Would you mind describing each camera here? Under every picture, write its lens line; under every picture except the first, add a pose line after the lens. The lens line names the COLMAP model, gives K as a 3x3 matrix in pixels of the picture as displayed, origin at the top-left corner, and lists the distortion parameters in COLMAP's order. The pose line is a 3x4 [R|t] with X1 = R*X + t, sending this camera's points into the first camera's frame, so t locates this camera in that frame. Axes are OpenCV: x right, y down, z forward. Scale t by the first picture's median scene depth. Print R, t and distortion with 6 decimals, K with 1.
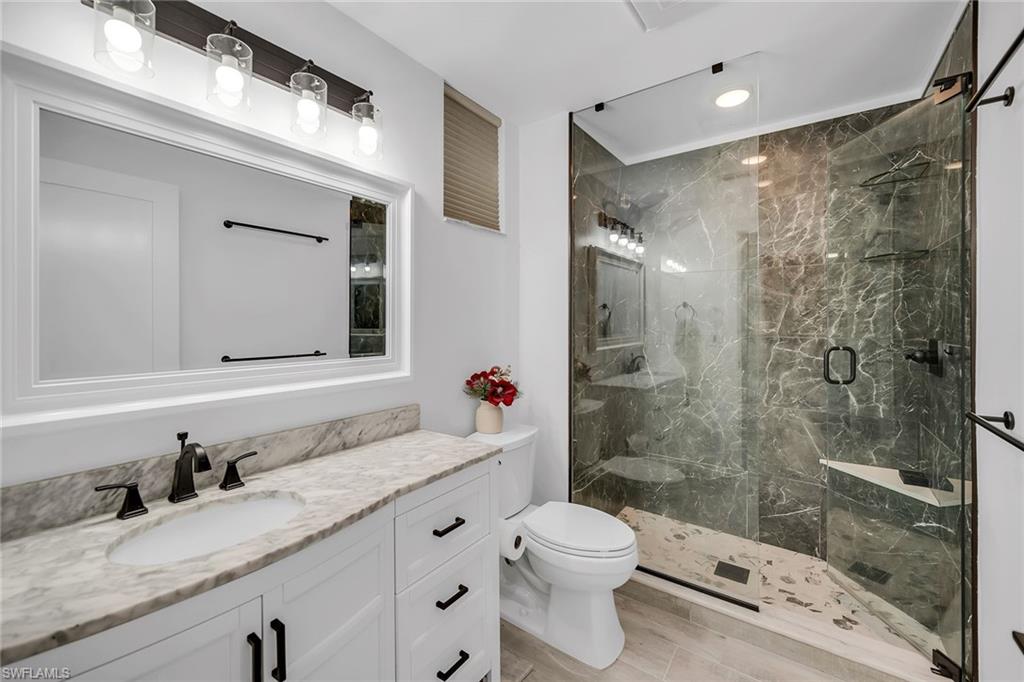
lens RADIAL K [[412.0, 0, 512.0], [0, 412.0, 341.0], [0, 0, 1]] dist [0.000432, 0.000155]
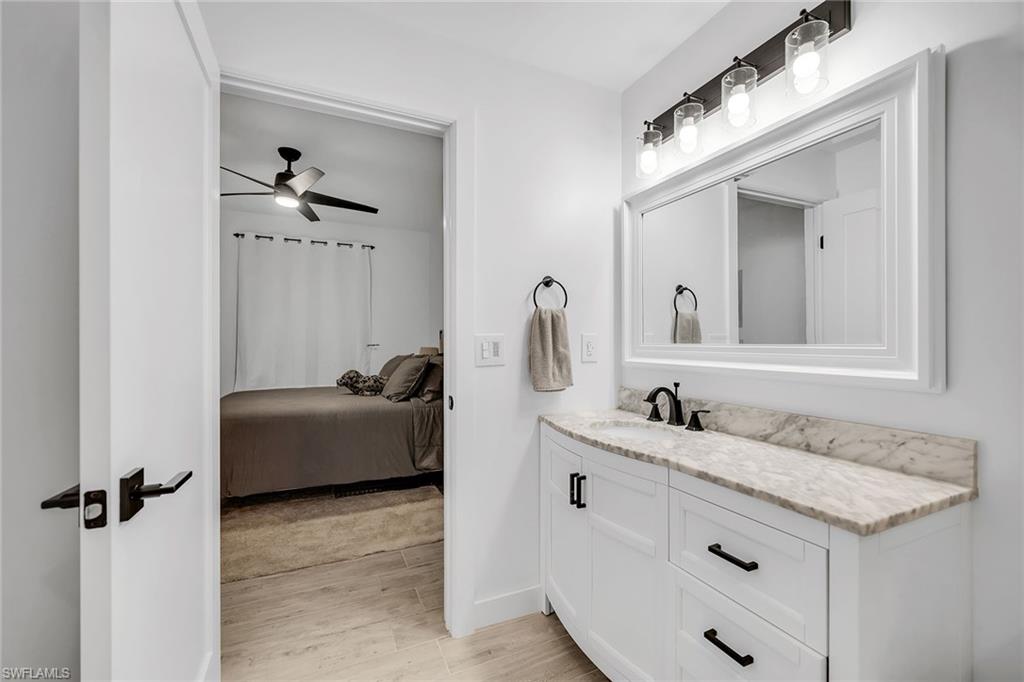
lens RADIAL K [[412.0, 0, 512.0], [0, 412.0, 341.0], [0, 0, 1]] dist [0.000432, 0.000155]
pose [[-0.484572, 0.004458, -0.874740, 0.673680], [-0.027015, 0.999434, 0.020059, 0.036395], [0.874334, 0.033352, -0.484177, 0.923333]]
